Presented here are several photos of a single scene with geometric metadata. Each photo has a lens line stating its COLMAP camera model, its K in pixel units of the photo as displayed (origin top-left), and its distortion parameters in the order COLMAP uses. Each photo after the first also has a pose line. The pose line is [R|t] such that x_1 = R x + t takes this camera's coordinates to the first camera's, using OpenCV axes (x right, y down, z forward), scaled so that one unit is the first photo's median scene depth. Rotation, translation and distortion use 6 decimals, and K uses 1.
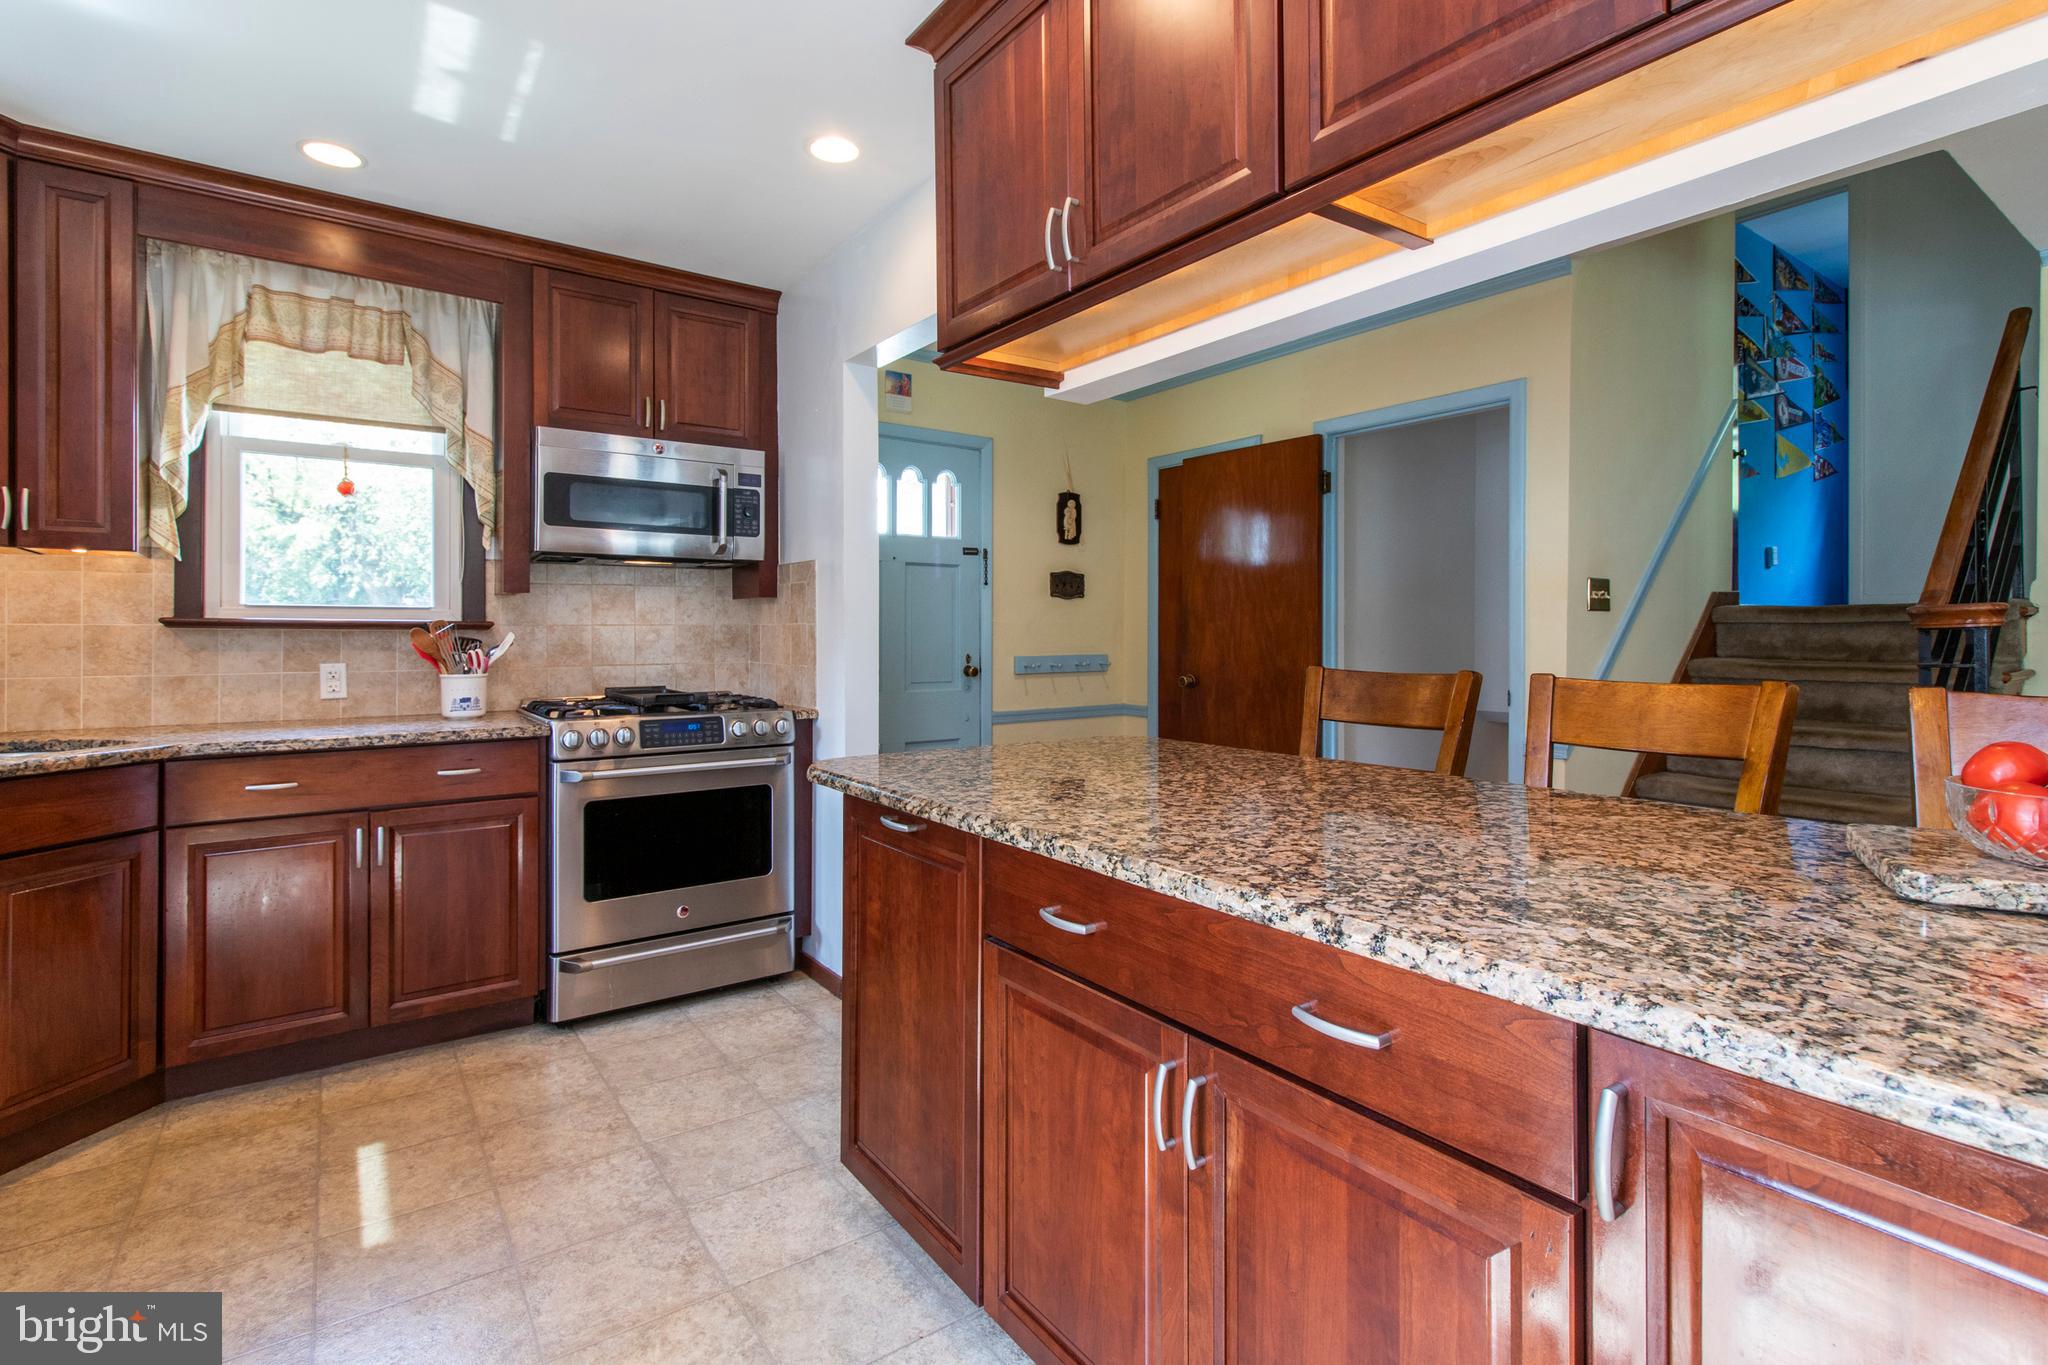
lens RADIAL K [[959.8, 0, 996.9], [0, 959.8, 637.9], [0, 0, 1]] dist [0.005250, -0.000800]
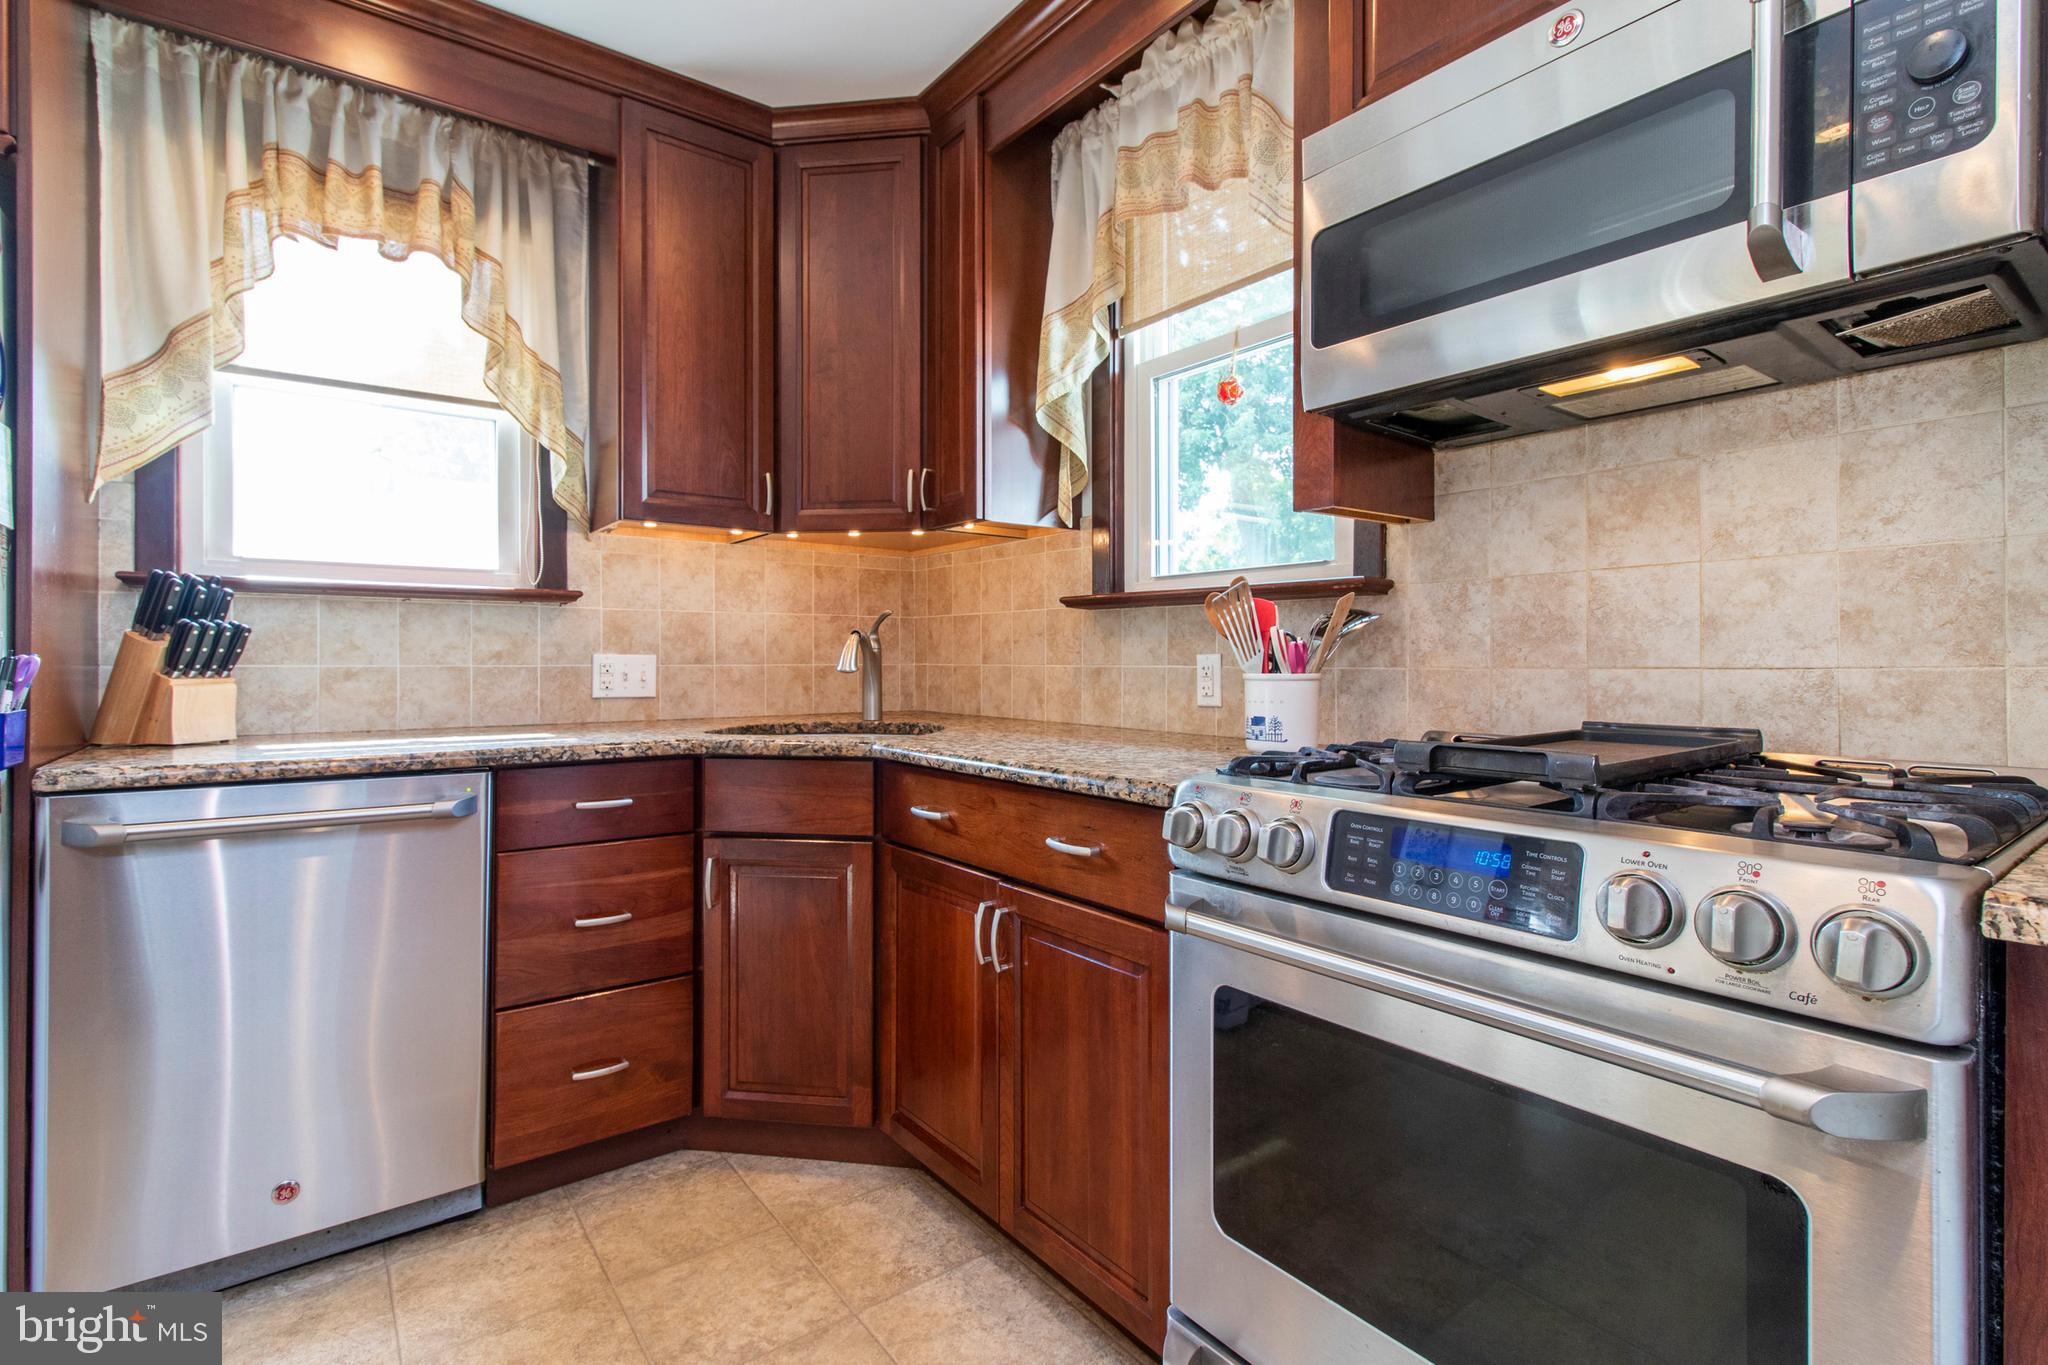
lens RADIAL K [[959.8, 0, 1032.3], [0, 959.8, 656.8], [0, 0, 1]] dist [0.005250, -0.000800]
pose [[0.056411, -0.001209, -0.998407, -0.020595], [-0.006898, 0.999975, -0.001600, 0.030358], [0.998384, 0.006977, 0.056401, 0.838371]]
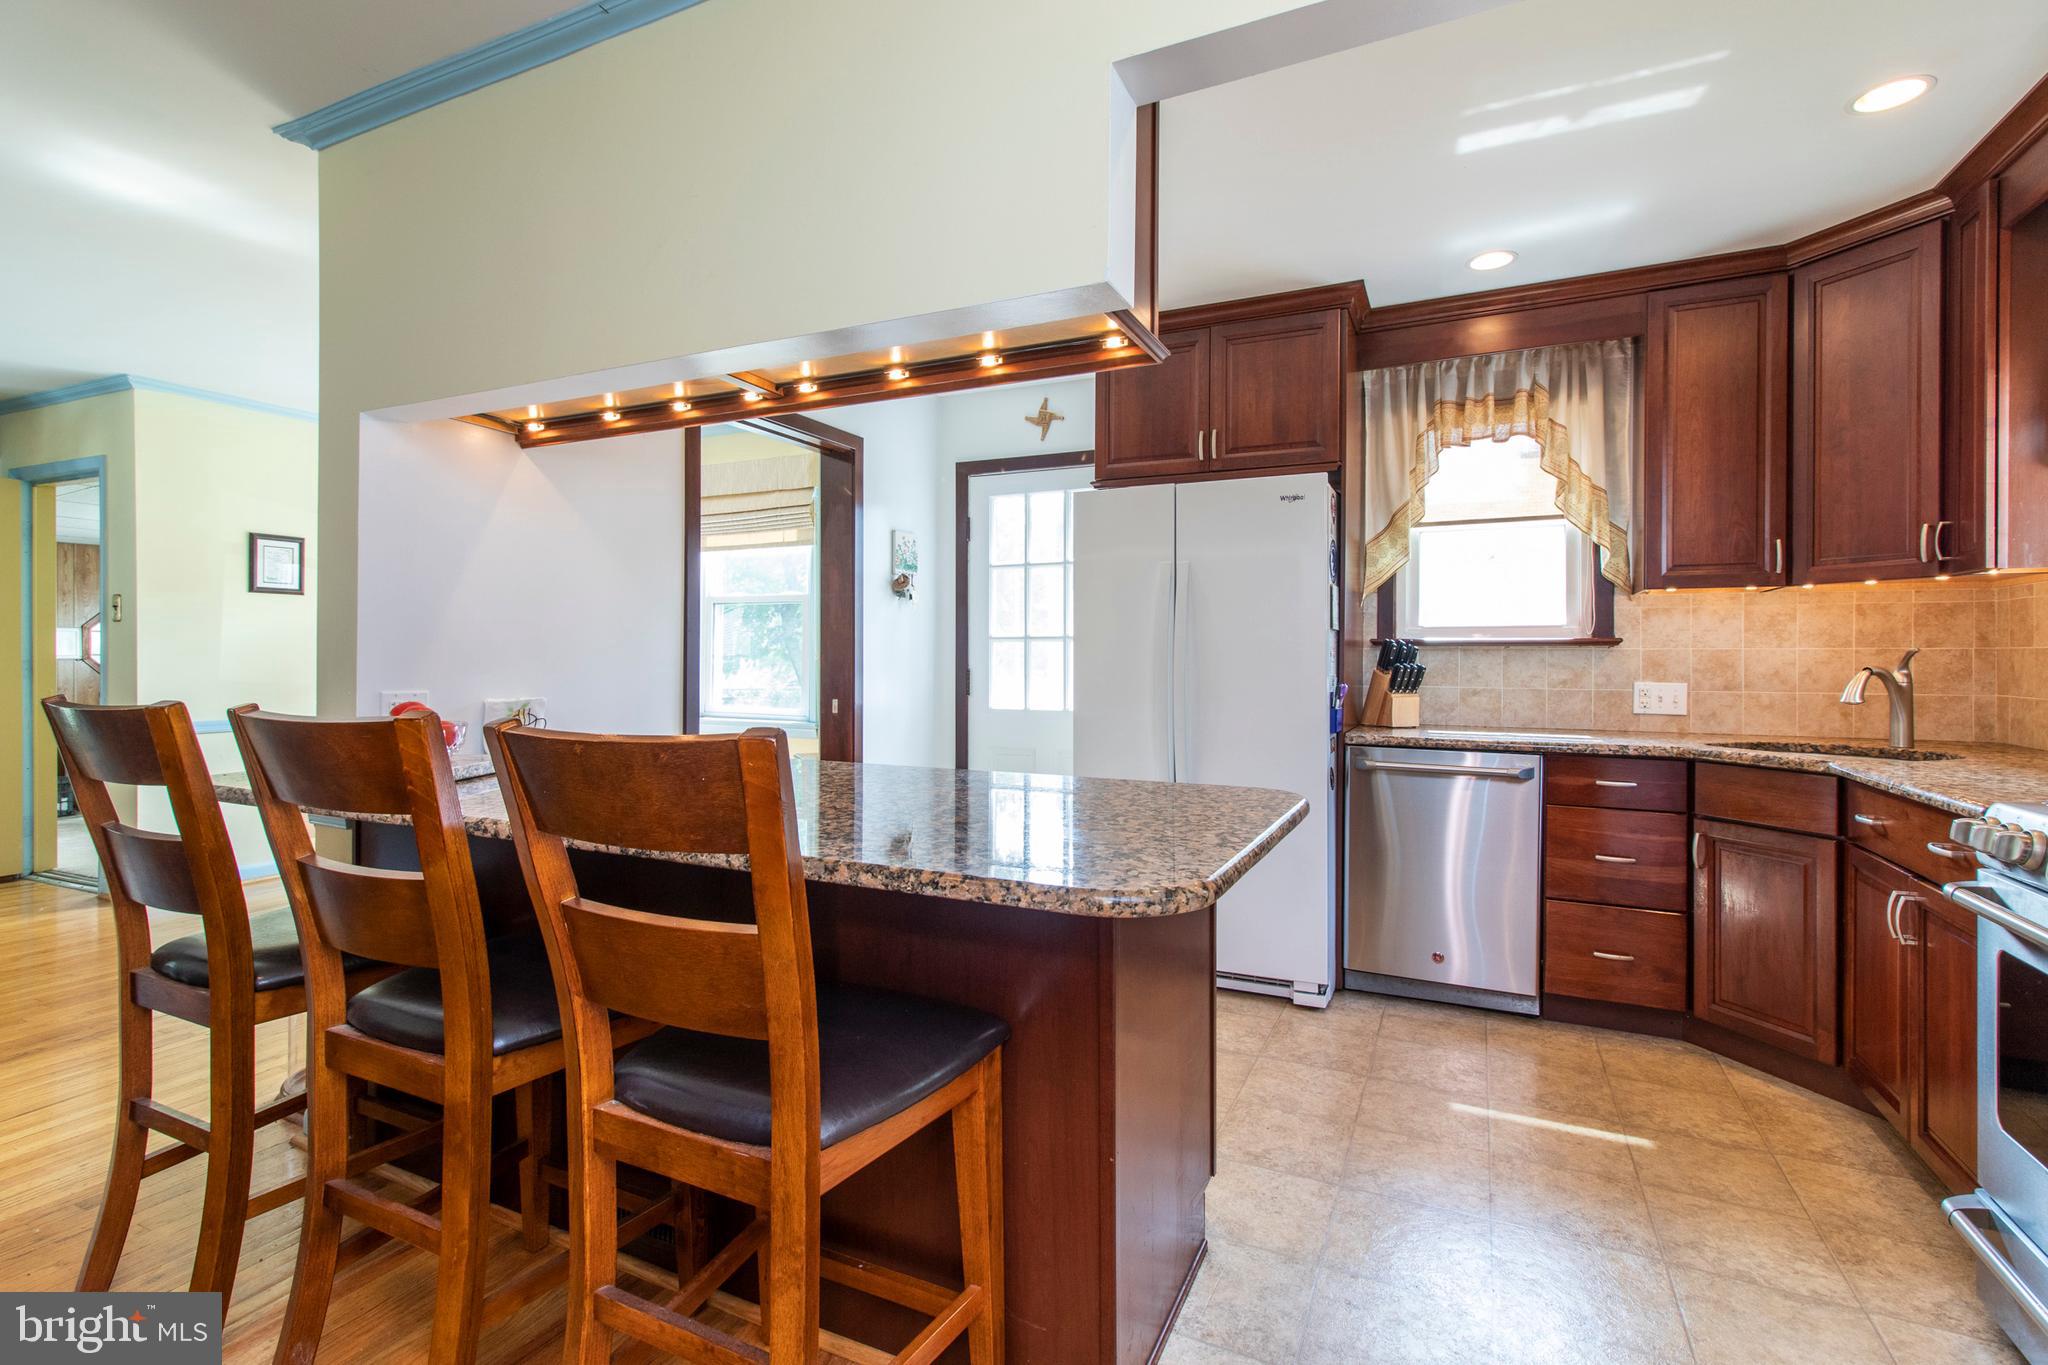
lens RADIAL K [[959.8, 0, 1015.0], [0, 959.8, 663.3], [0, 0, 1]] dist [0.005250, -0.000800]
pose [[-0.864777, 0.000557, -0.502156, 0.340434], [-0.006636, 0.999899, 0.012536, -0.001599], [0.502113, 0.014173, -0.864686, 1.121878]]
